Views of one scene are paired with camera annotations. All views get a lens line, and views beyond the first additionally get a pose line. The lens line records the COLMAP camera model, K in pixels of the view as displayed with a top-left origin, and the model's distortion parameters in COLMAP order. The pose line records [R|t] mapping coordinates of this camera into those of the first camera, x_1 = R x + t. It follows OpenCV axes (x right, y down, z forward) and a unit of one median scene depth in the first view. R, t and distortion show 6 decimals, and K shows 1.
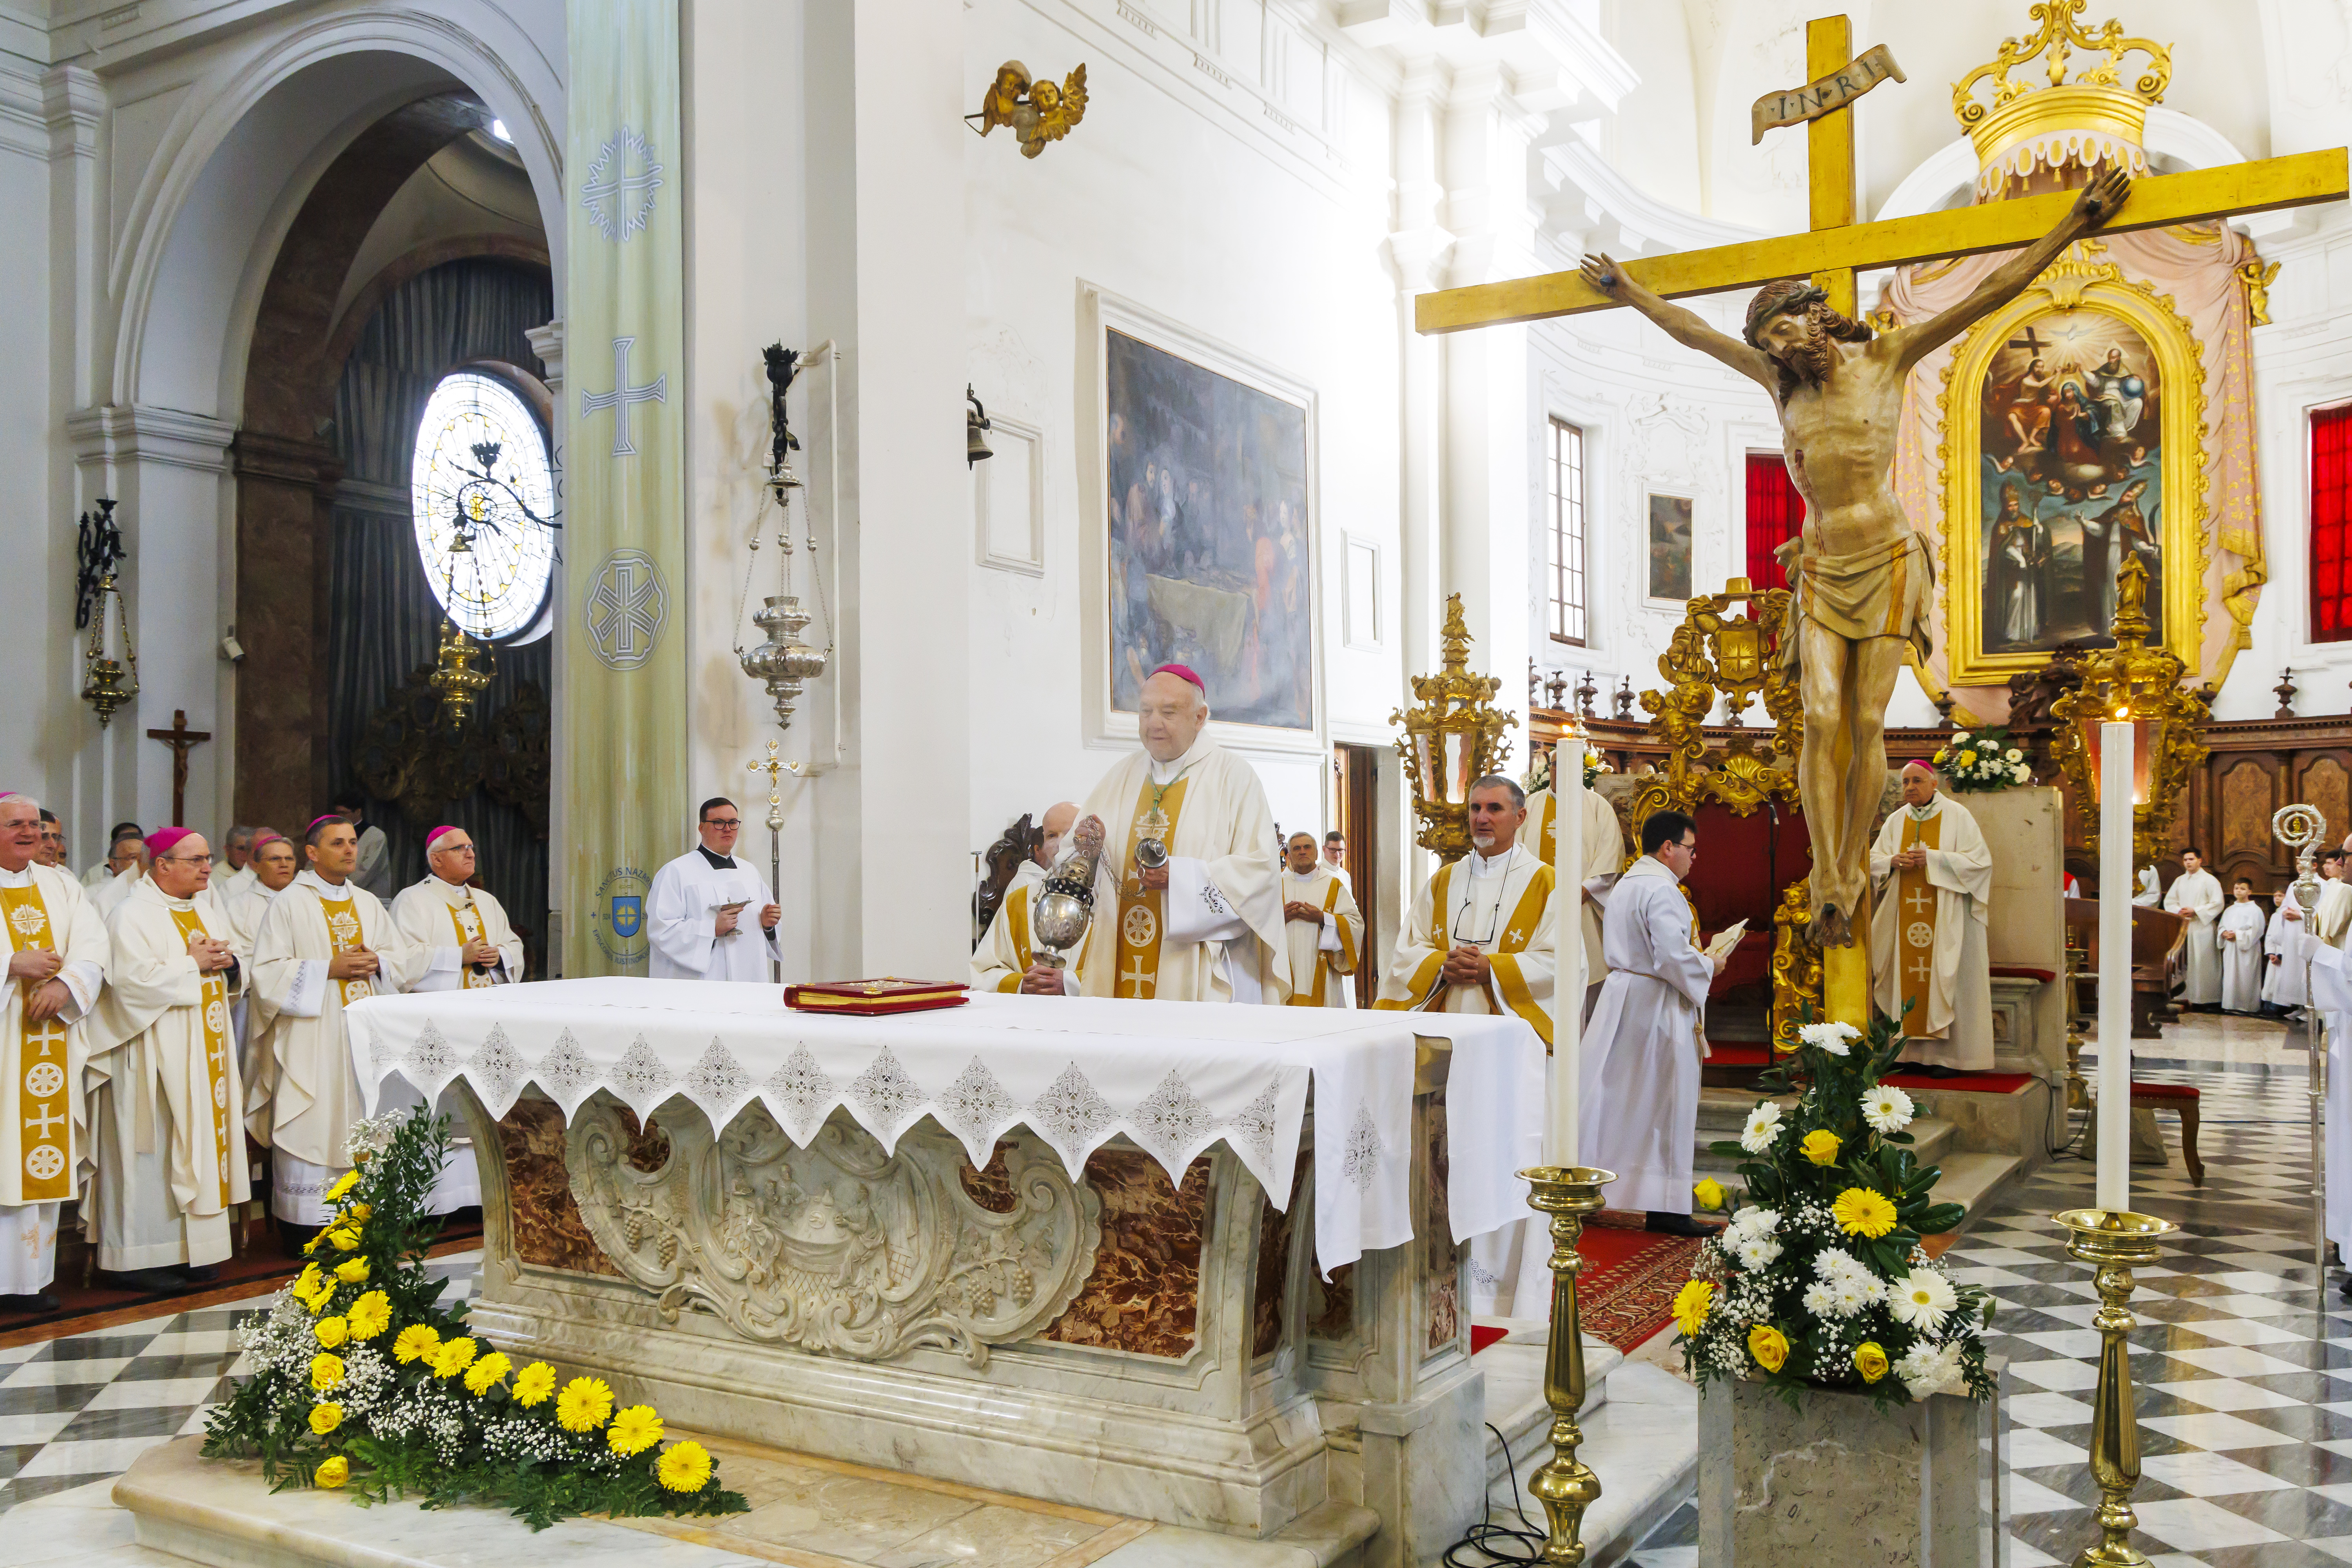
lens RADIAL K [[2076.6, 0, 1176.0], [0, 2076.6, 784.0], [0, 0, 1]] dist [0.002553, 0.015187]
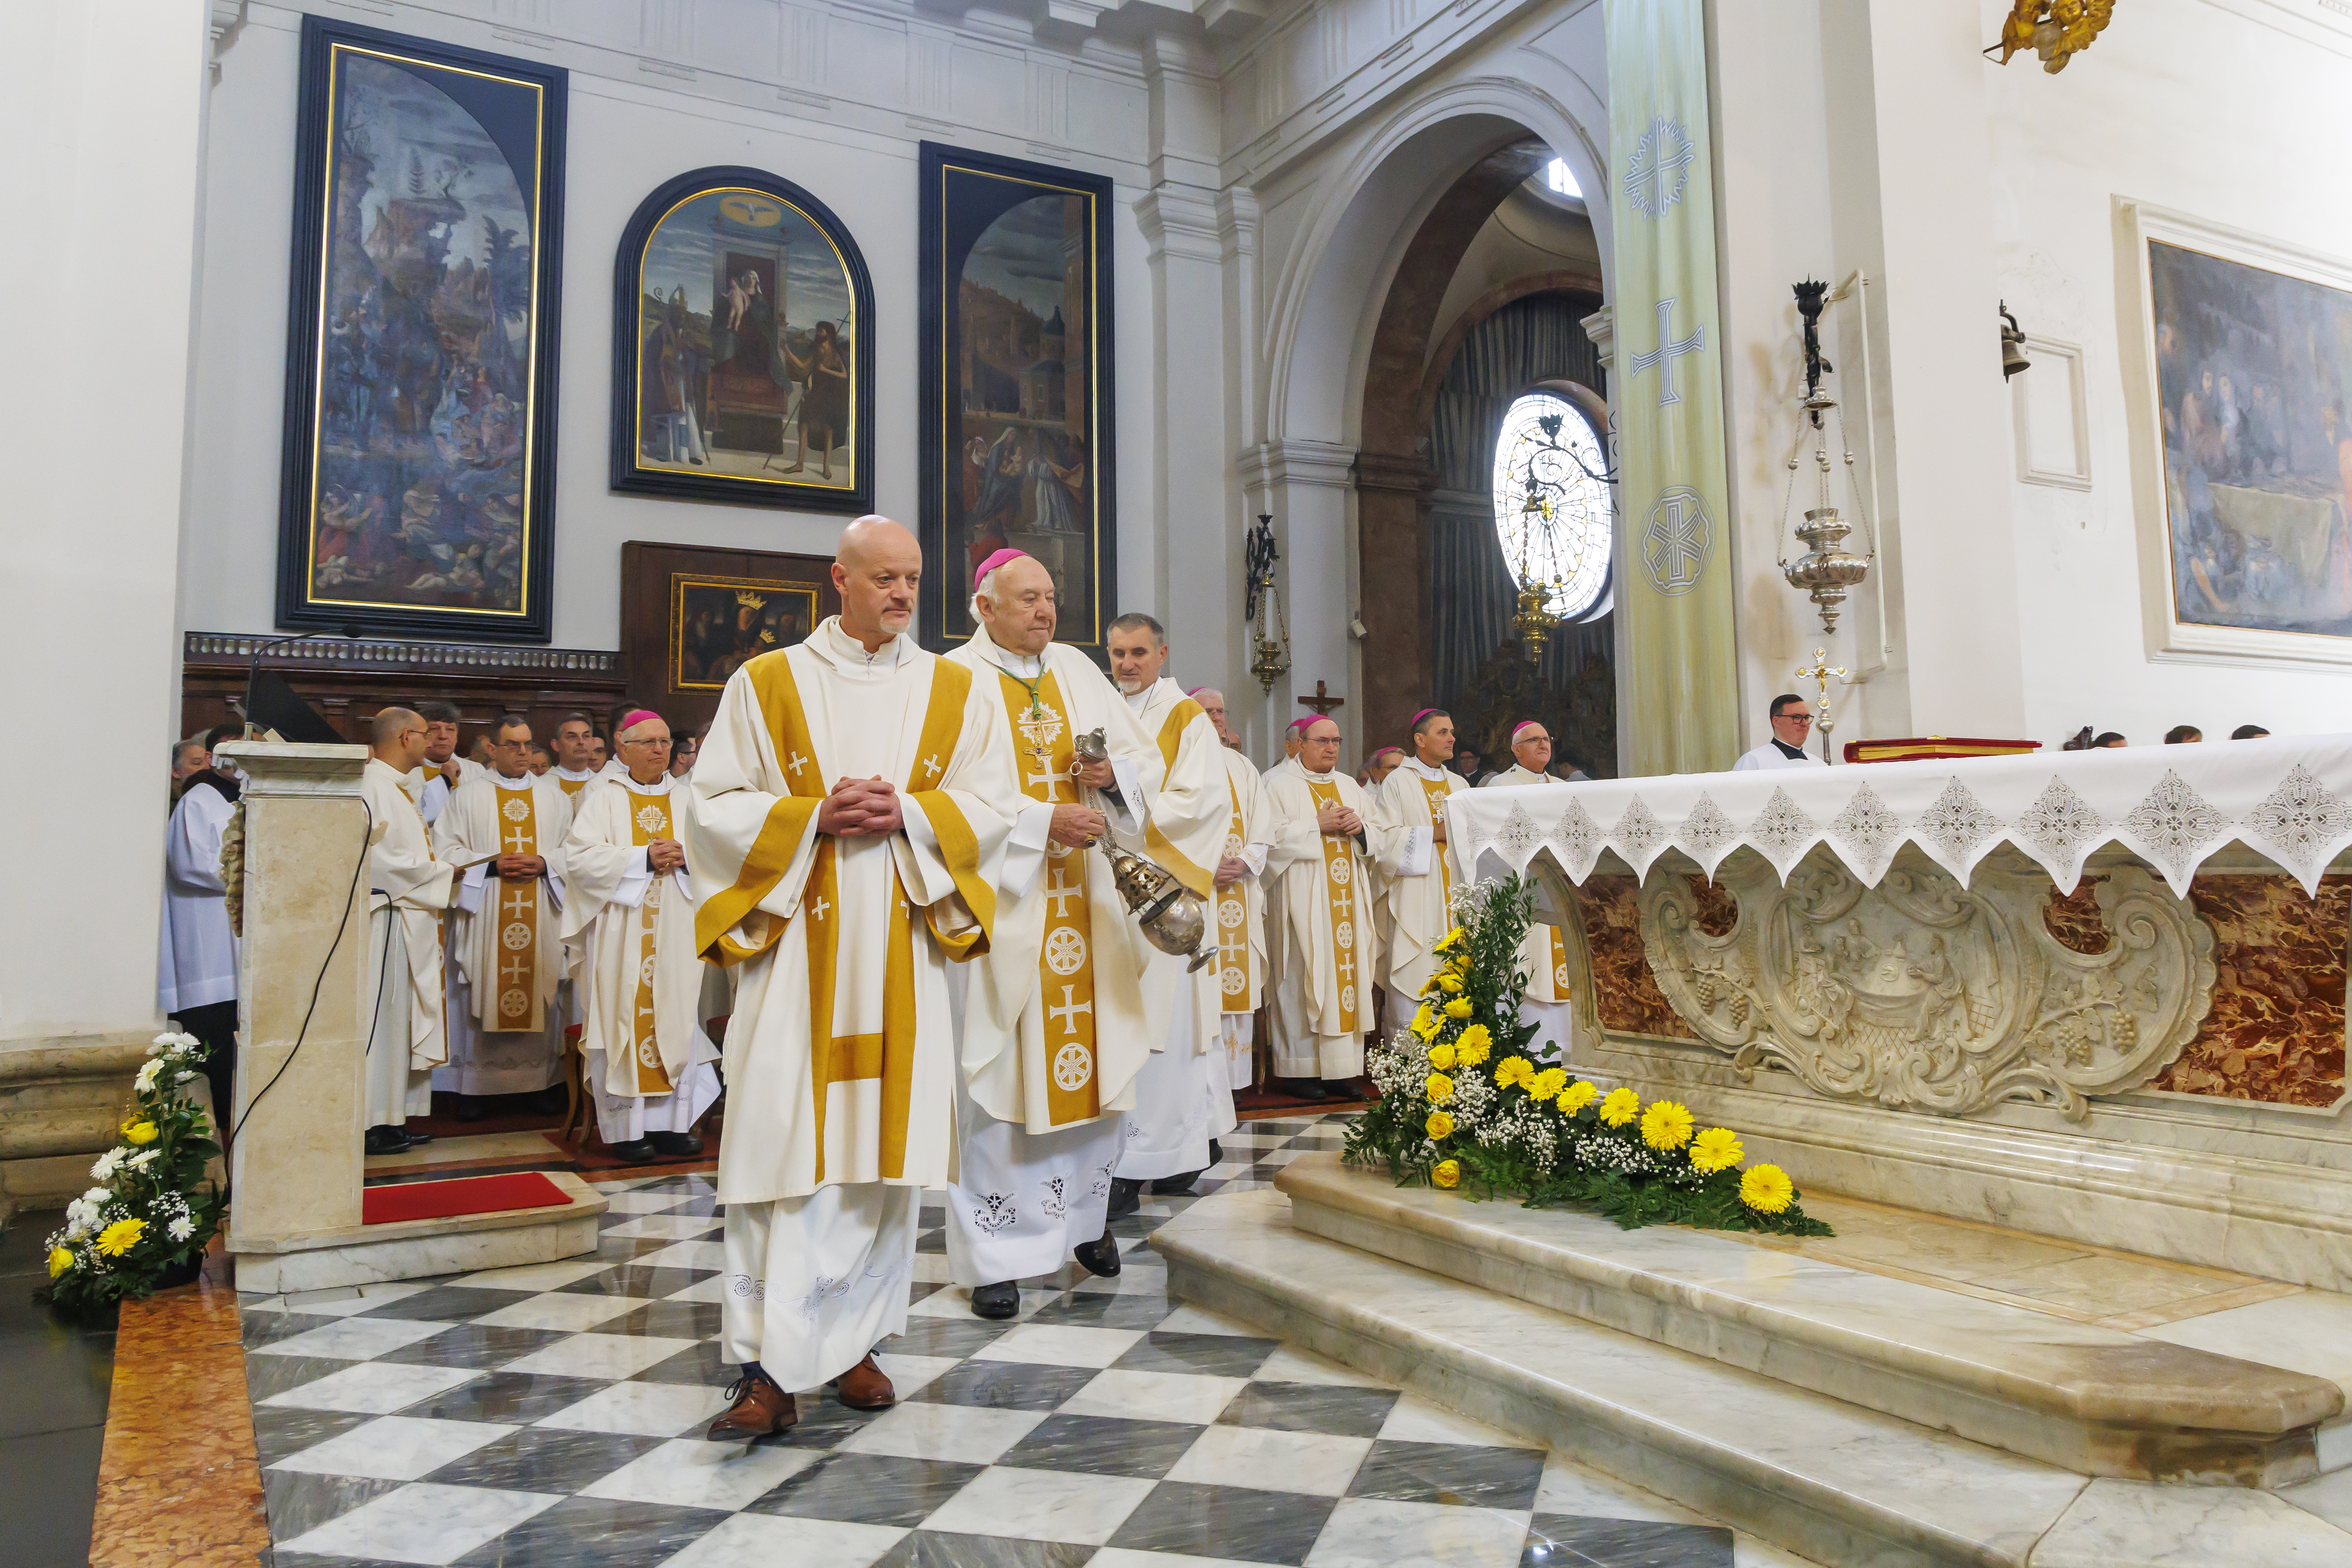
lens RADIAL K [[1825.8, 0, 1183.7], [0, 1825.8, 672.0], [0, 0, 1]] dist [0.011523, -0.008115]
pose [[0.864787, -0.057157, -0.498875, -0.007394], [0.018834, 0.996494, -0.081522, 0.054355], [0.501785, 0.061104, 0.862831, 0.022122]]
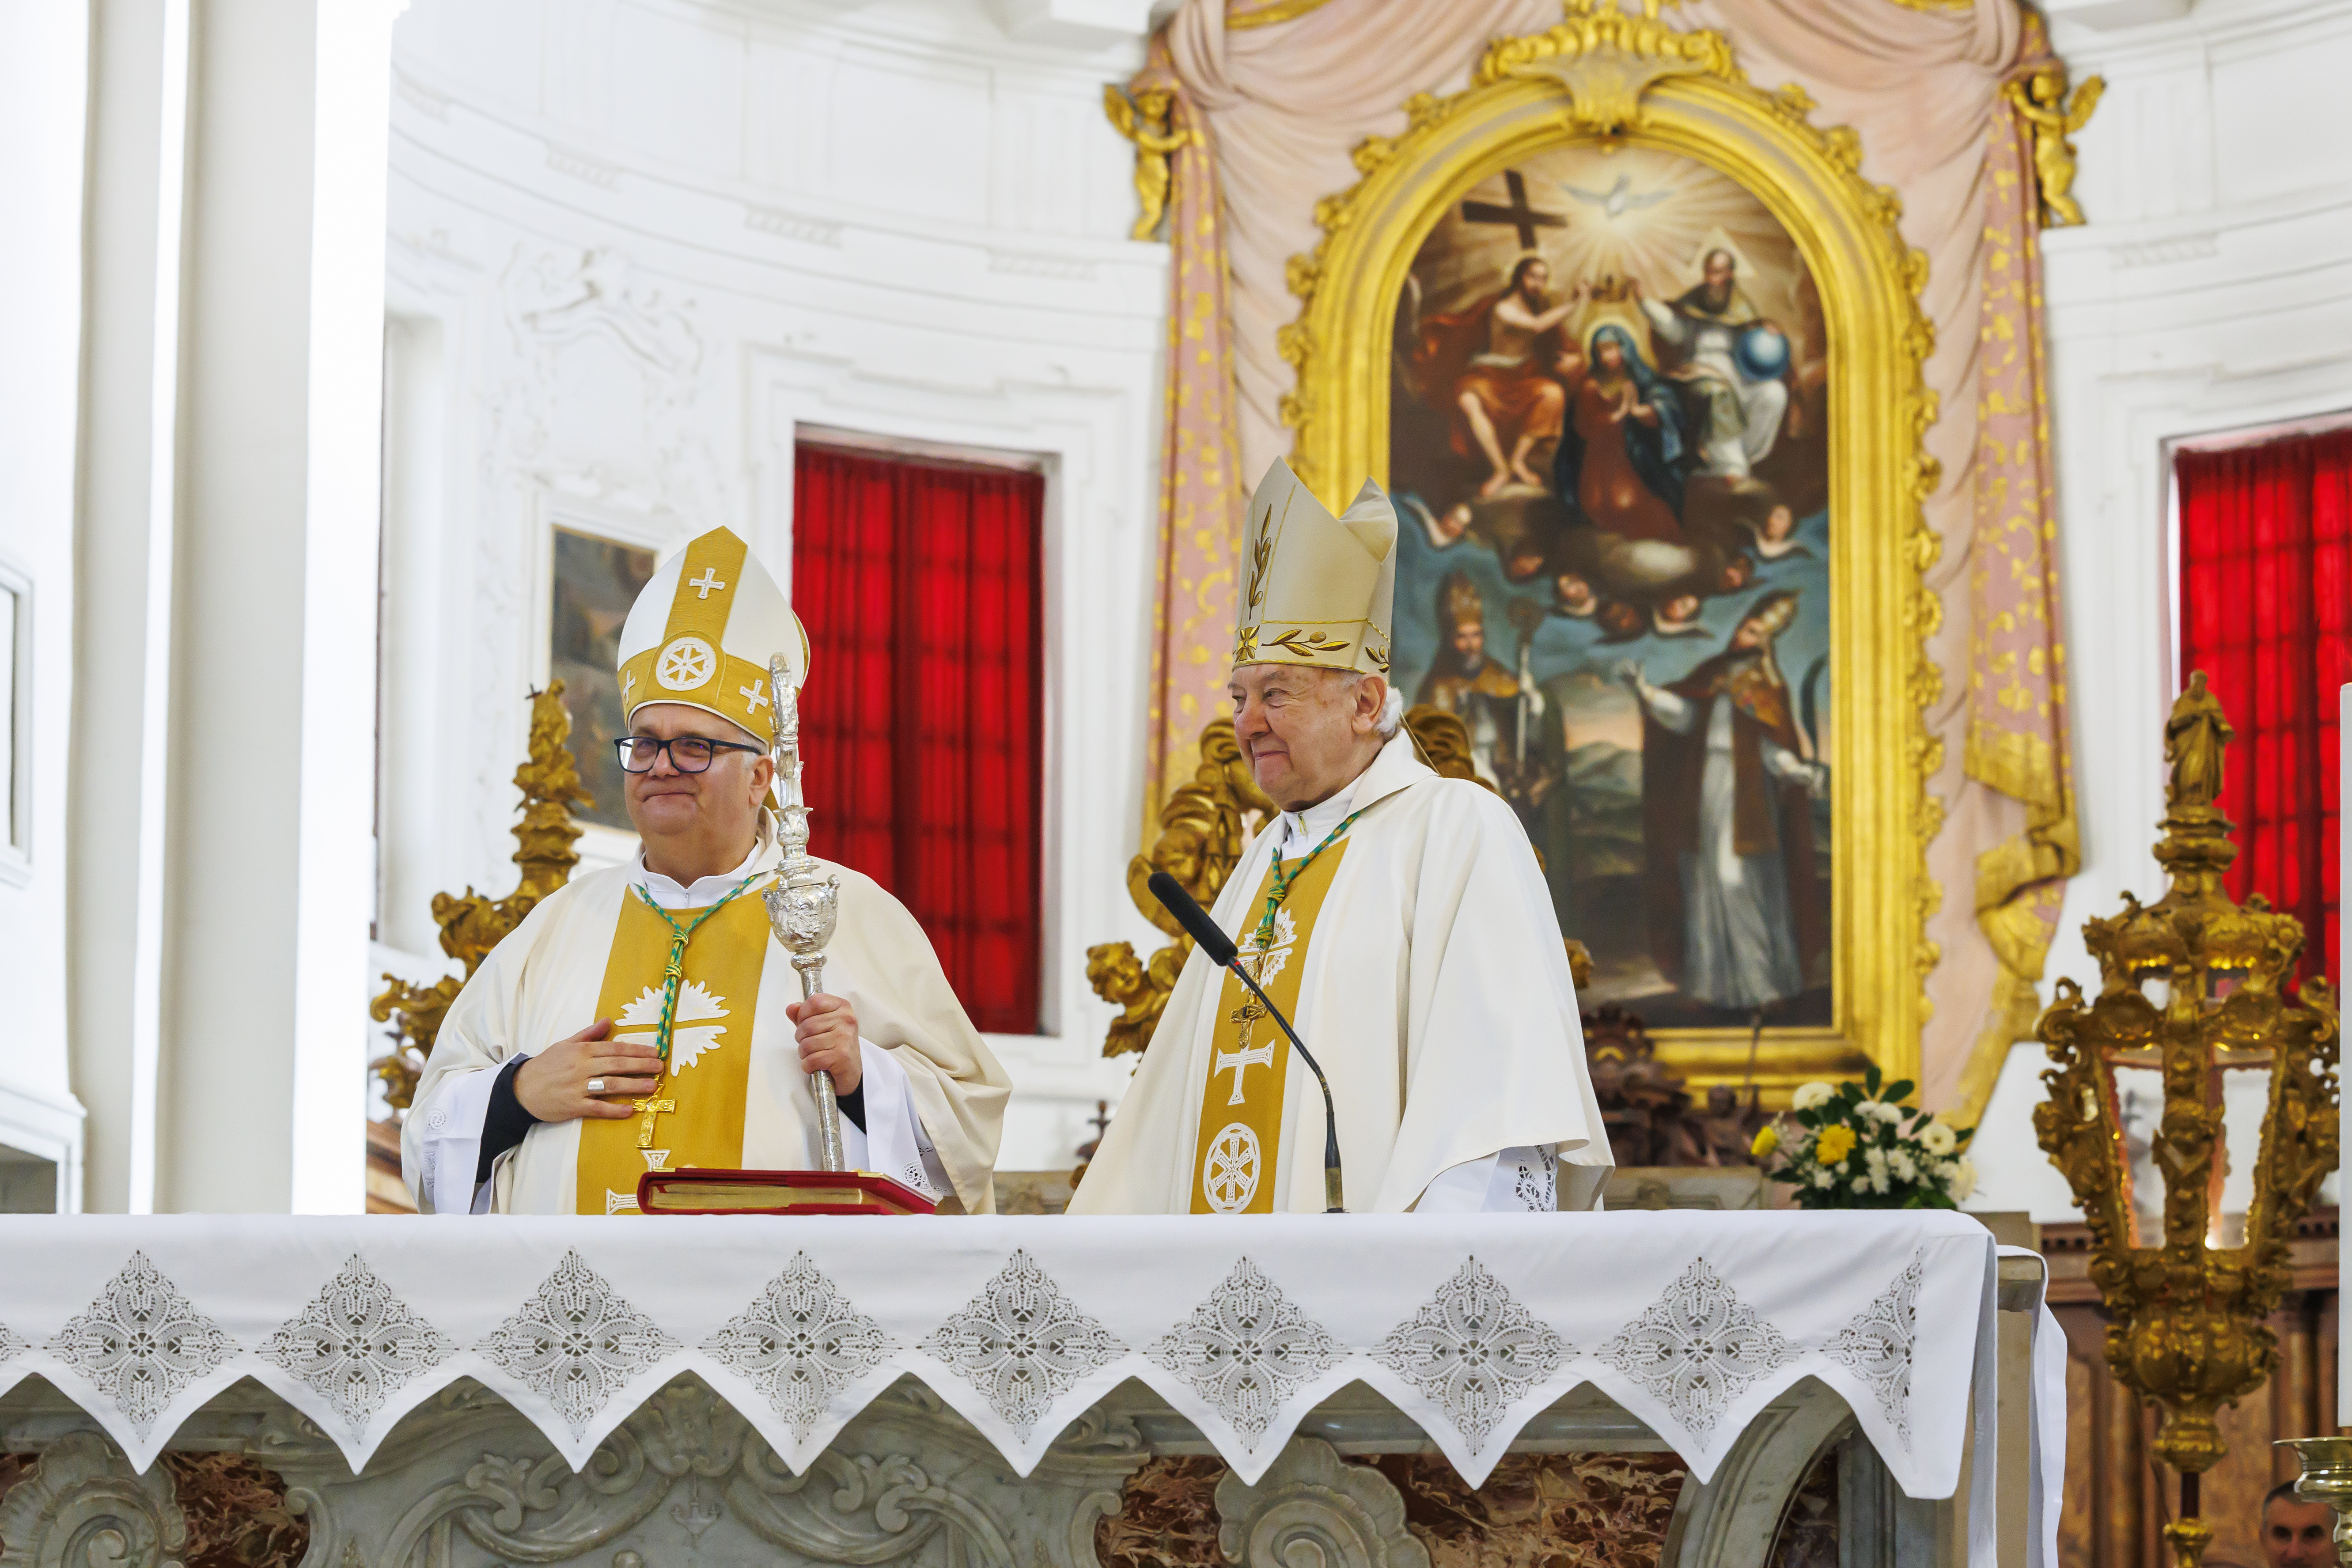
lens RADIAL K [[6958.0, 0, 1176.0], [0, 6958.0, 784.0], [0, 0, 1]] dist [-0.269515, 0.029829]
pose [[0.909737, 0.065188, 0.410036, -0.305854], [-0.017608, 0.992766, -0.118765, 0.081787], [-0.414812, 0.100825, 0.904304, -0.202093]]
